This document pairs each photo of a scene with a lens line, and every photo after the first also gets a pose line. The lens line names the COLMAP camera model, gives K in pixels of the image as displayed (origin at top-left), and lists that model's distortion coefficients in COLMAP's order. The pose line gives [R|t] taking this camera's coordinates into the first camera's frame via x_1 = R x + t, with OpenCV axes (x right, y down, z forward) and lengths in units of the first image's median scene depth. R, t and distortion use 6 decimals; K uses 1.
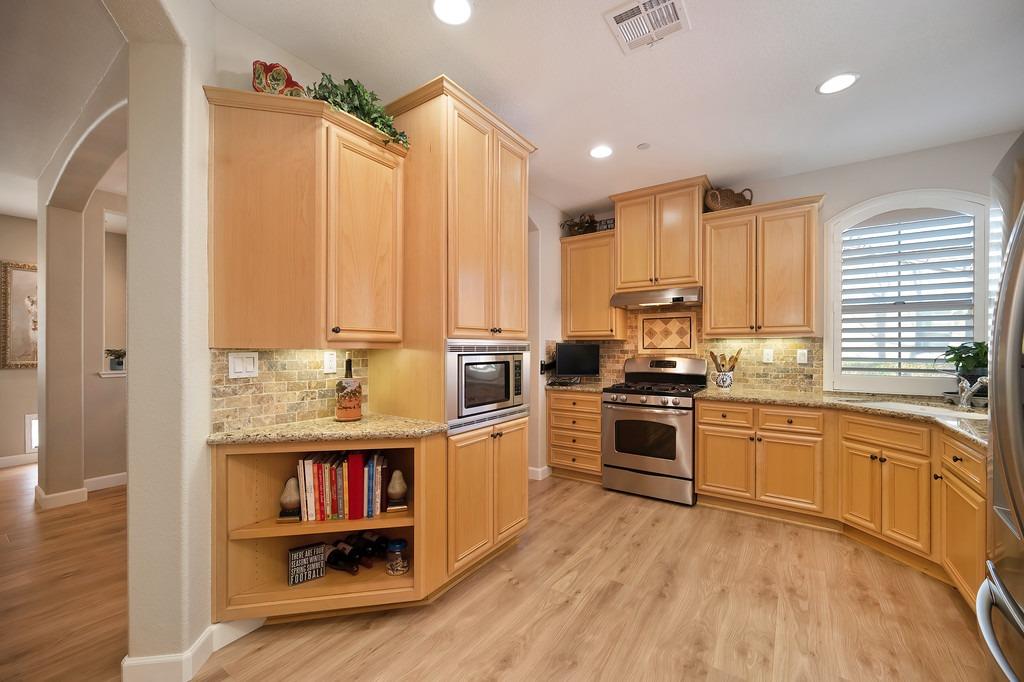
lens RADIAL K [[408.5, 0, 516.3], [0, 408.5, 348.2], [0, 0, 1]] dist [-0.000853, -0.000651]
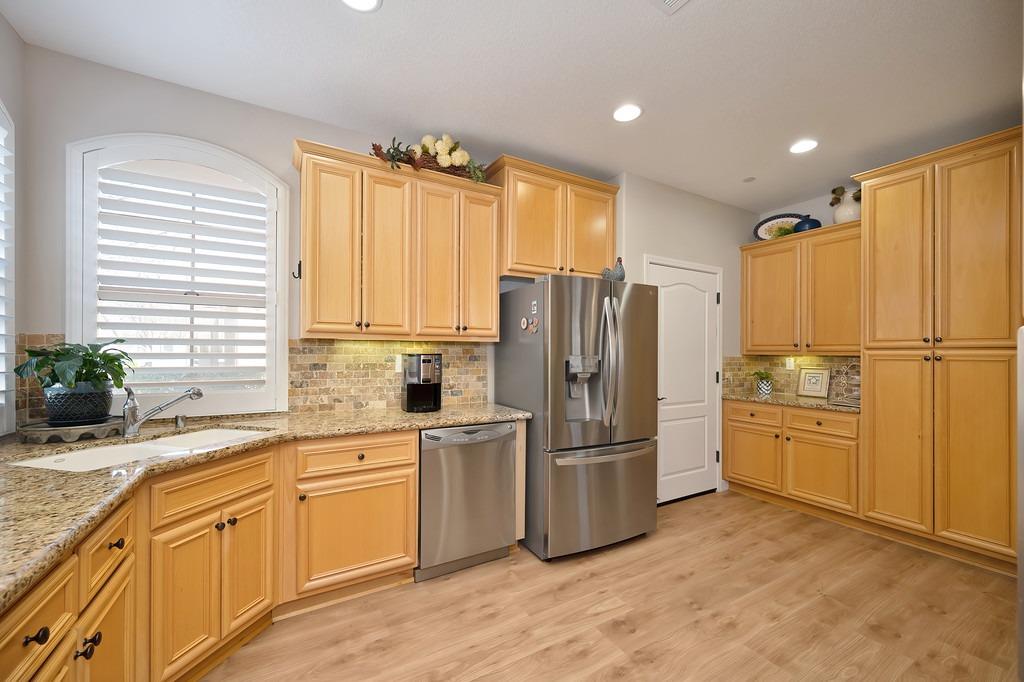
lens RADIAL K [[408.5, 0, 517.8], [0, 408.5, 350.0], [0, 0, 1]] dist [-0.000853, -0.000651]
pose [[-0.910206, 0.000091, 0.414156, 0.155810], [-0.002042, 0.999987, -0.004708, -0.003171], [-0.414151, -0.005131, -0.910194, 1.106228]]
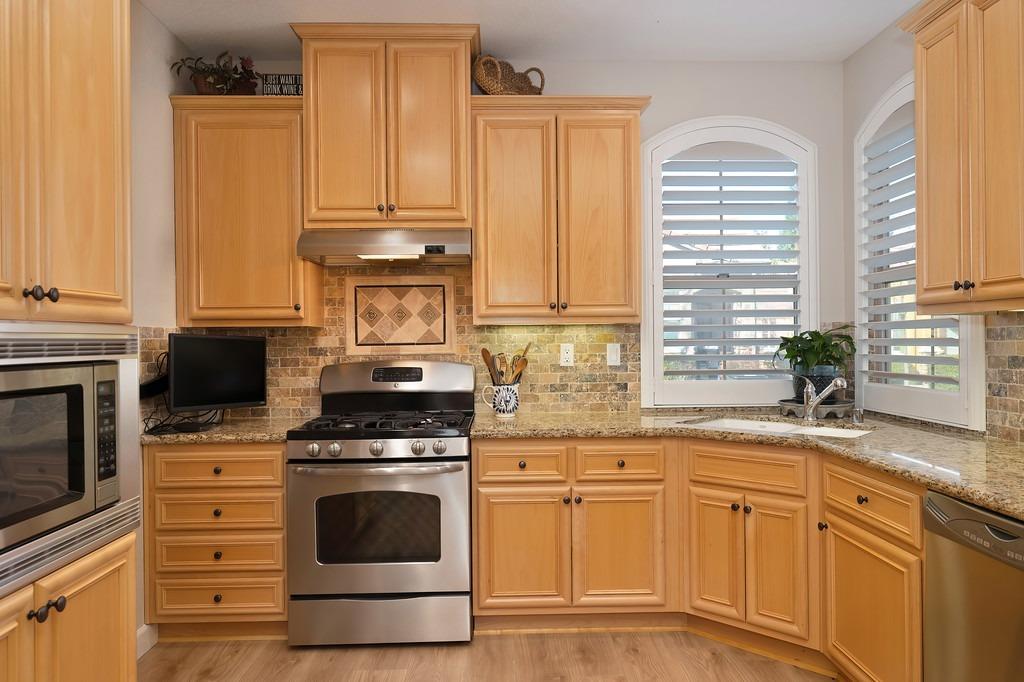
lens RADIAL K [[708.0, 0, 521.1], [0, 708.0, 340.9], [0, 0, 1]] dist [-0.001464, 0.002923]
pose [[0.805006, -0.007036, 0.593225, -0.057918], [0.009761, 0.999951, -0.001385, -0.000952], [-0.593186, 0.006905, 0.805036, 0.229322]]
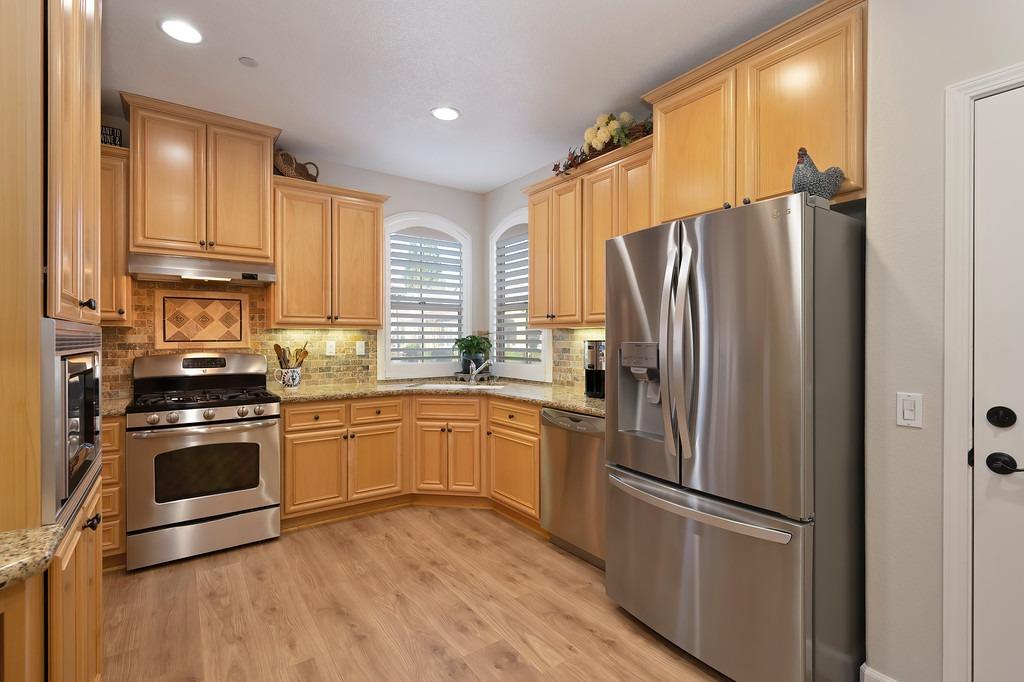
lens RADIAL K [[474.2, 0, 523.1], [0, 474.2, 338.1], [0, 0, 1]] dist [0.000839, 0.000155]
pose [[0.321536, 0.001849, 0.946895, -0.308127], [0.001518, 0.999996, -0.002468, -0.001686], [-0.946896, 0.002231, 0.321532, 0.254456]]
